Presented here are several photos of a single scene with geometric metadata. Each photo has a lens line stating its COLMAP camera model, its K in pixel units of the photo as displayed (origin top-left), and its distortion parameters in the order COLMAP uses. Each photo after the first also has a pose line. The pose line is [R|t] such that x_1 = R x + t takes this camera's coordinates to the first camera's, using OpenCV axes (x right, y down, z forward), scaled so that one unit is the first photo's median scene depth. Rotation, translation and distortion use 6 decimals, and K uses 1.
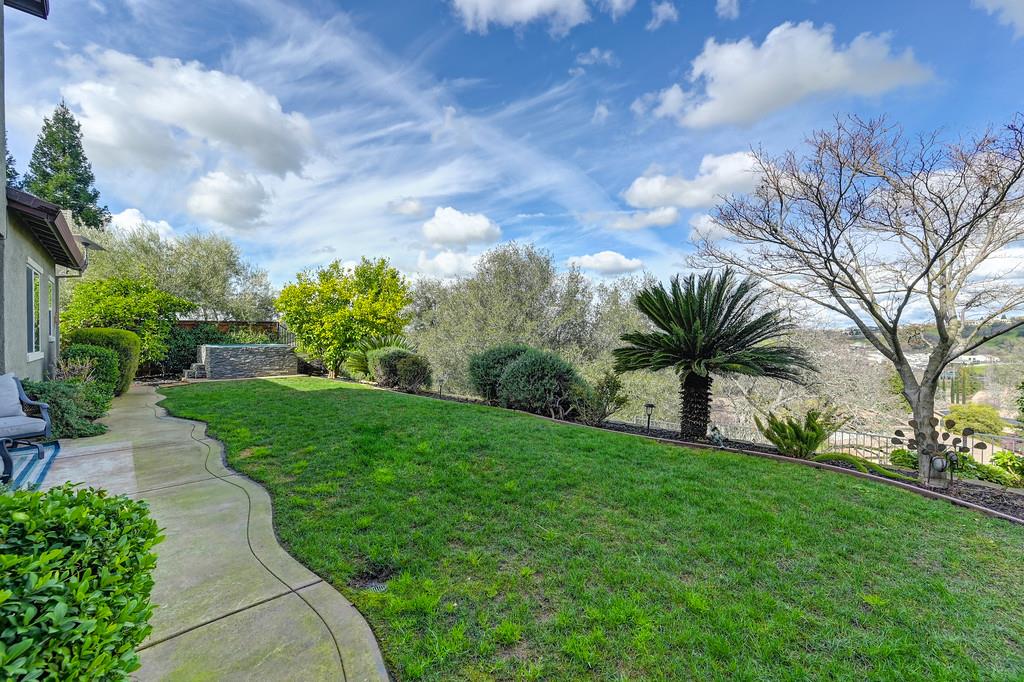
lens RADIAL K [[419.6, 0, 510.8], [0, 419.6, 343.7], [0, 0, 1]] dist [-0.002061, -0.000025]
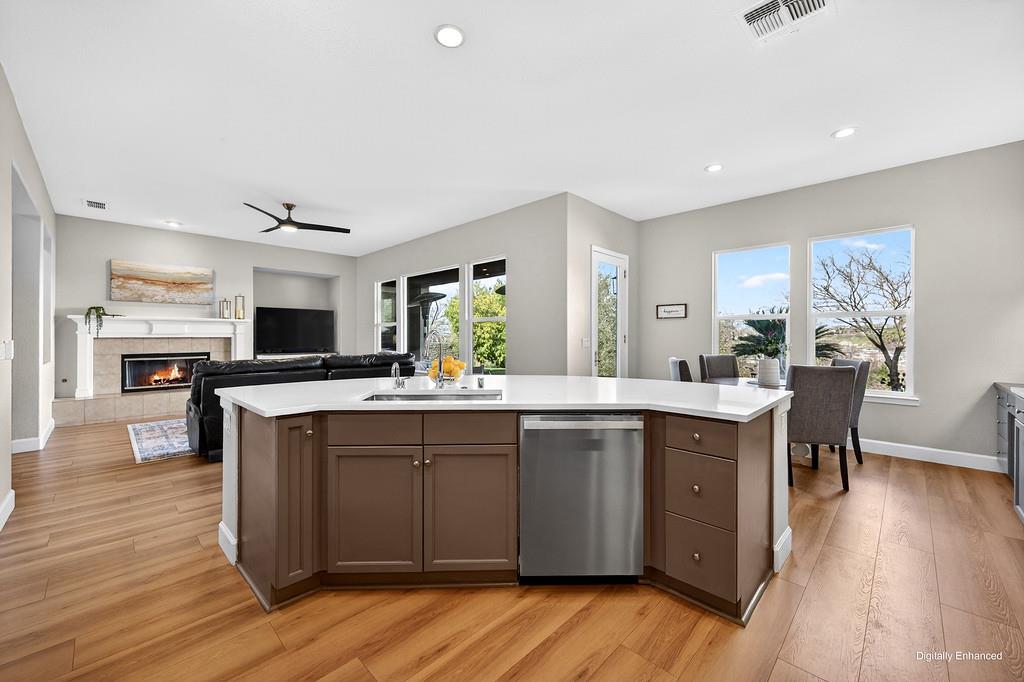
lens RADIAL K [[405.8, 0, 519.6], [0, 405.8, 335.6], [0, 0, 1]] dist [0.002118, 0.000196]
pose [[0.999235, -0.000484, 0.039110, -0.969870], [0.001087, 0.999881, -0.015387, -0.001014], [-0.039098, 0.015418, 0.999116, -0.970572]]
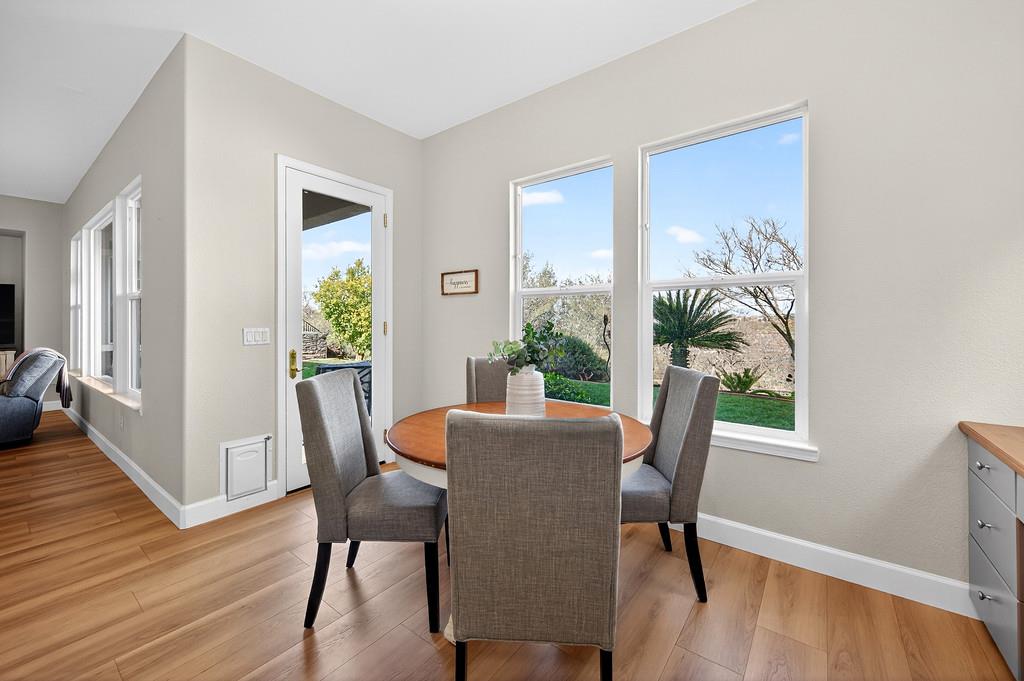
lens RADIAL K [[408.6, 0, 523.1], [0, 408.6, 321.0], [0, 0, 1]] dist [0.017688, 0.000185]
pose [[0.985447, -0.001818, 0.169975, -0.492265], [0.005355, 0.999779, -0.020353, -0.006335], [-0.169900, 0.020967, 0.985238, -0.540422]]
